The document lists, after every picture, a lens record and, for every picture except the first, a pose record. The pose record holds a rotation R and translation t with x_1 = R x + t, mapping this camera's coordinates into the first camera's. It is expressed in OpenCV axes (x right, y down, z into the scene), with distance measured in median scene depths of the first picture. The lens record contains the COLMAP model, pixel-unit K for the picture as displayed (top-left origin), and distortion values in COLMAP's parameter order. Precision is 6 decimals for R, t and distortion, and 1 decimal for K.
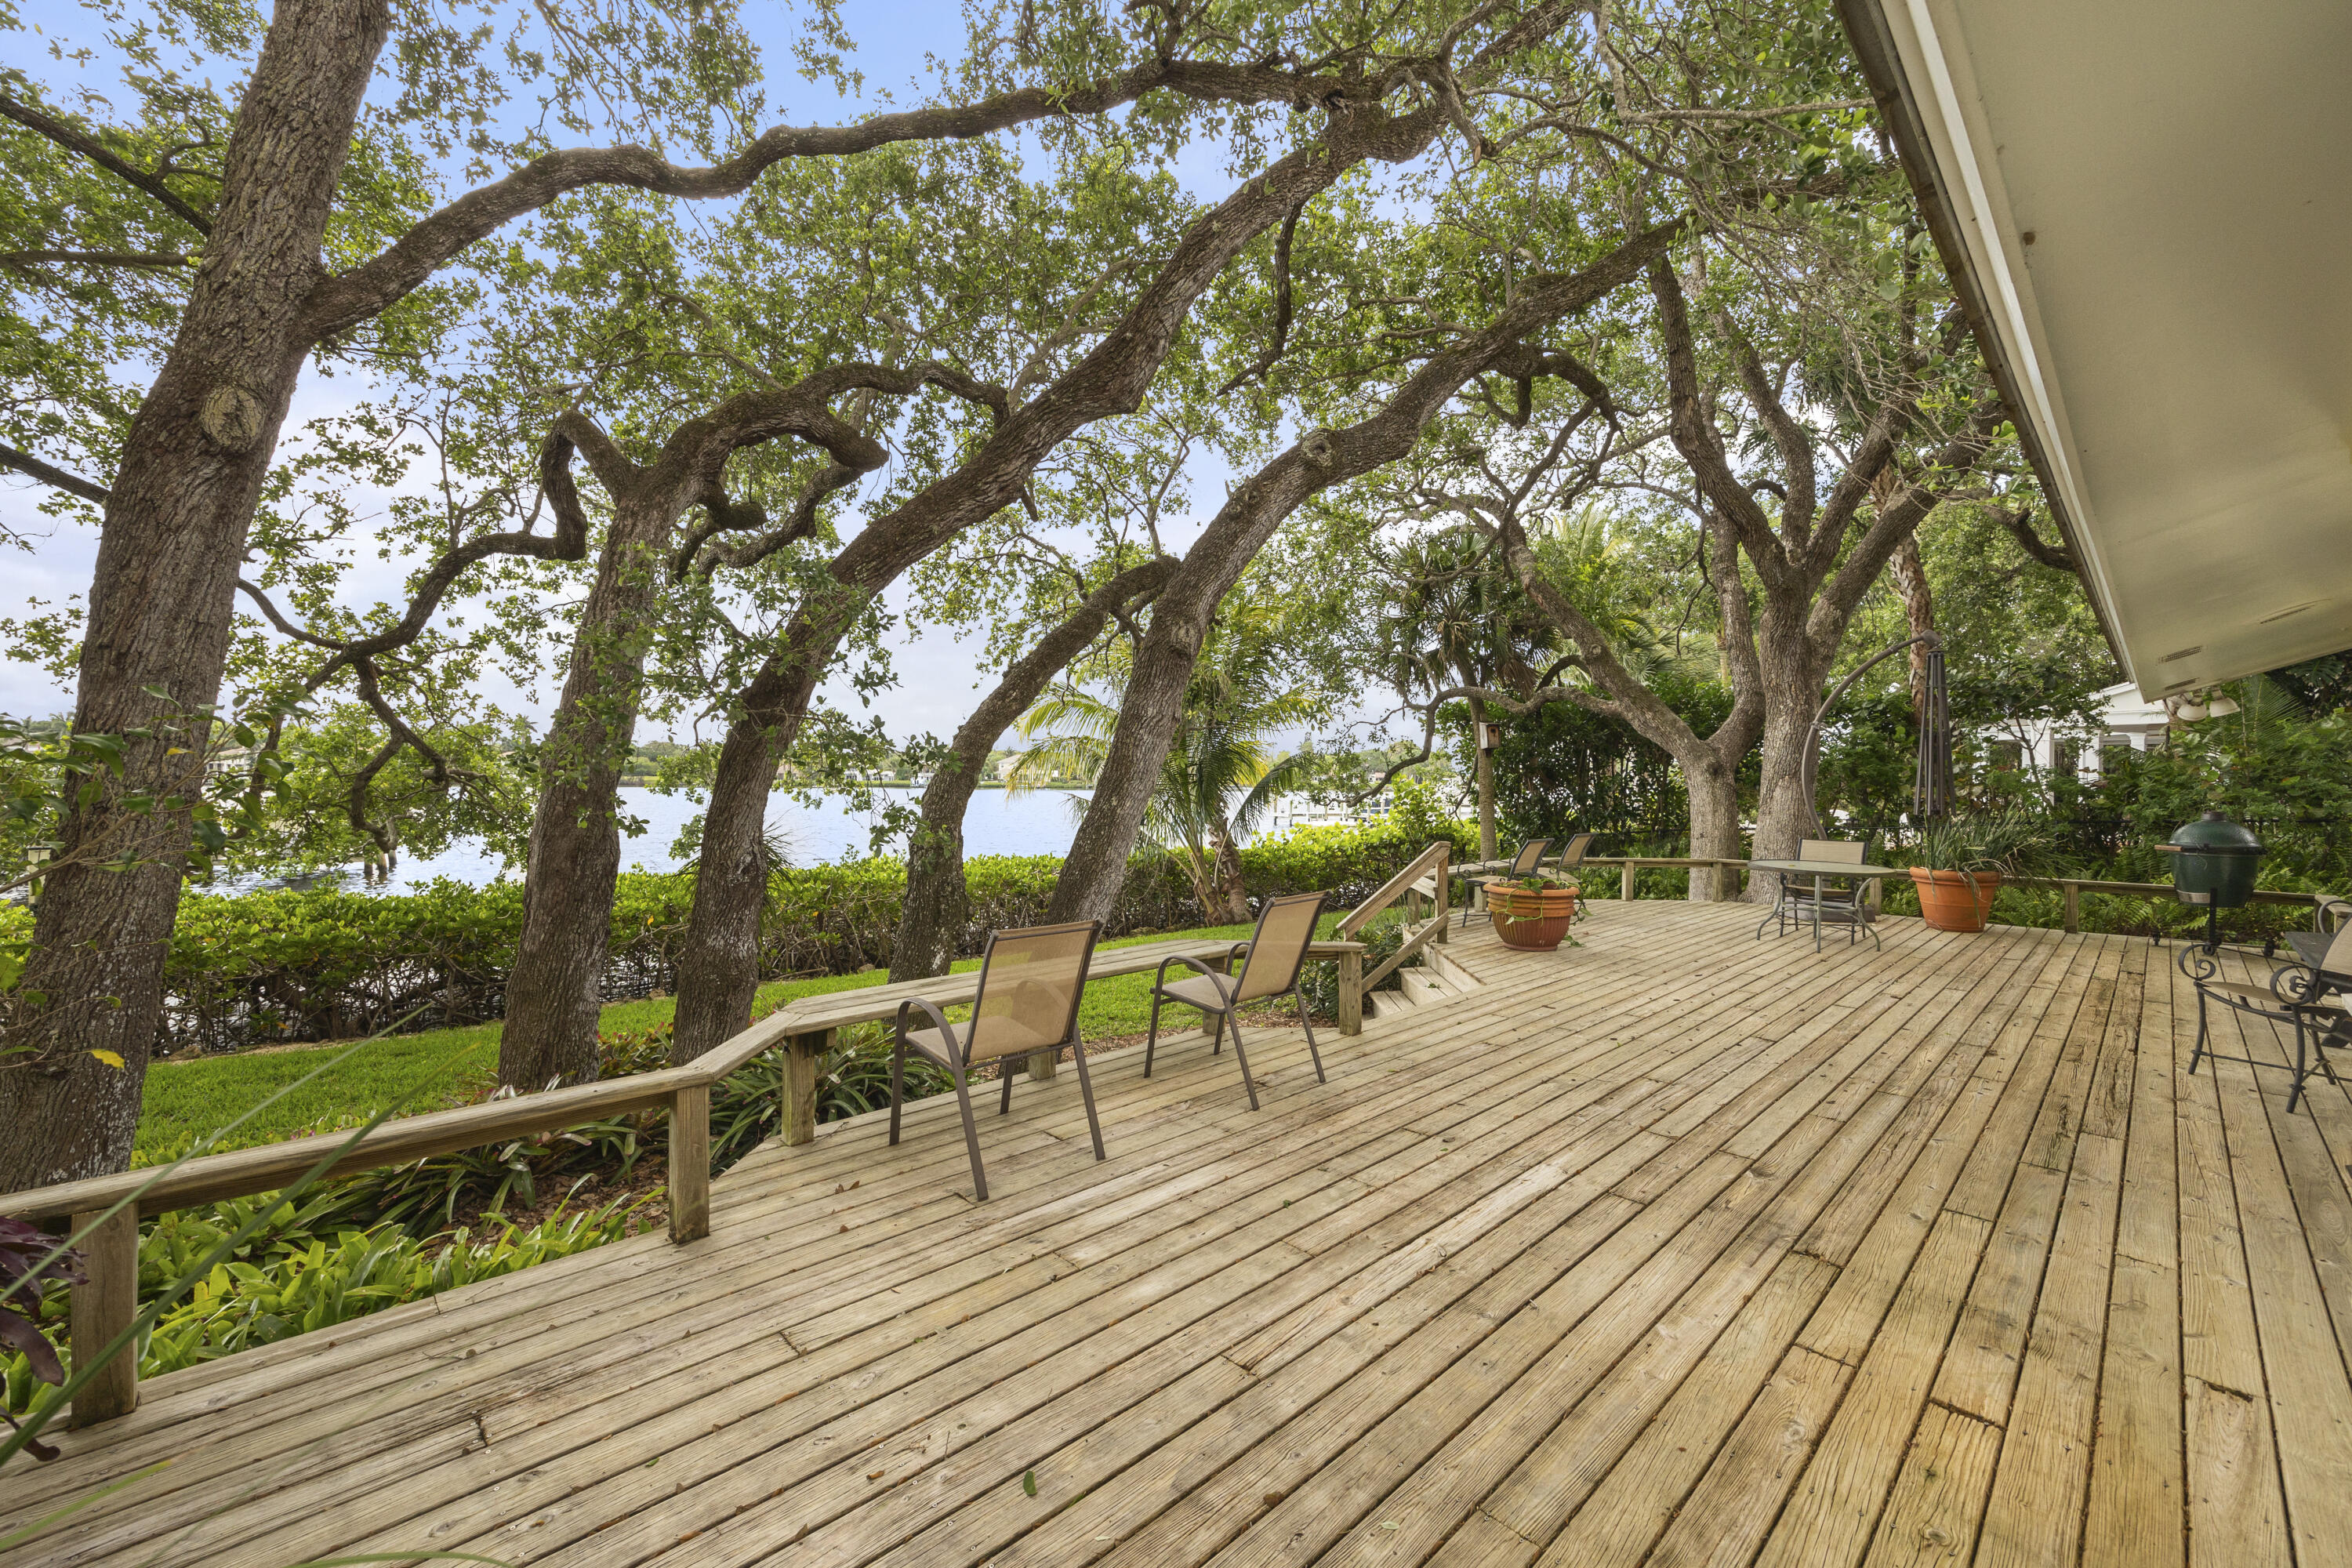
lens RADIAL K [[944.1, 0, 1183.9], [0, 944.1, 783.0], [0, 0, 1]] dist [-0.001370, -0.000081]
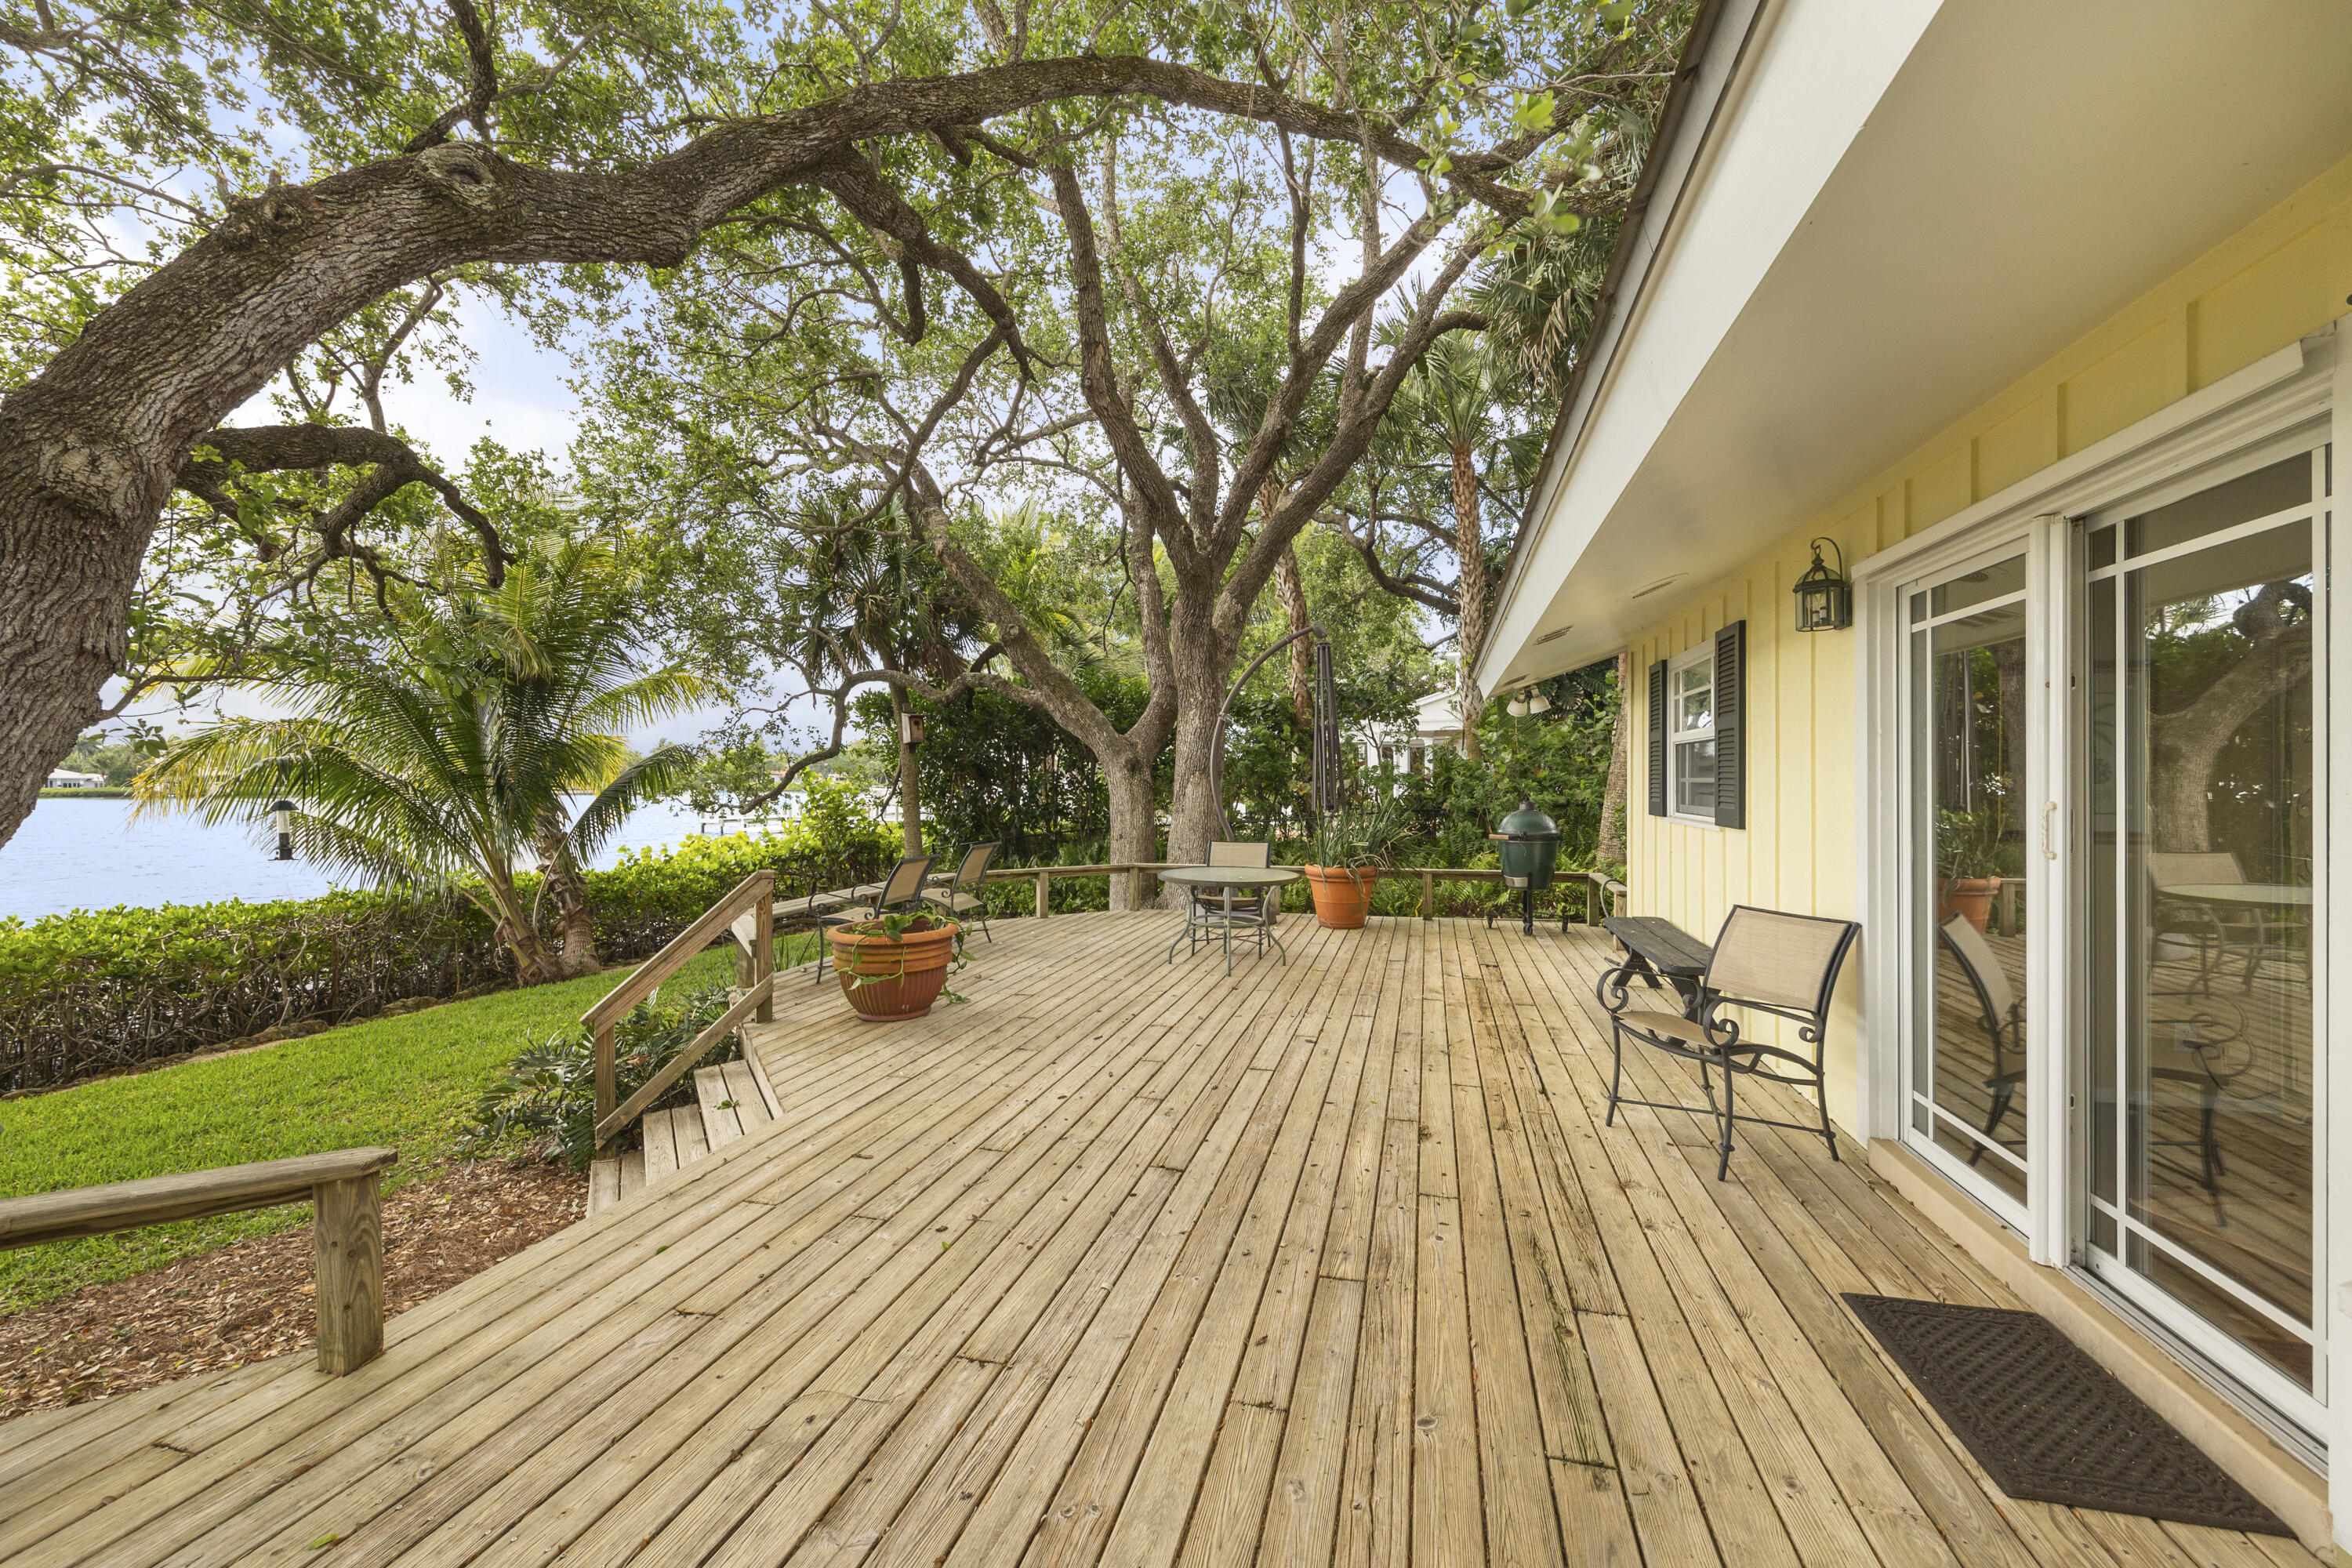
lens RADIAL K [[944.1, 0, 1183.9], [0, 944.1, 783.0], [0, 0, 1]] dist [-0.001370, -0.000081]
pose [[0.851239, -0.011341, 0.524656, 0.091284], [0.010799, 0.999933, 0.004093, -0.000055], [-0.524667, 0.002181, 0.851305, 0.140059]]
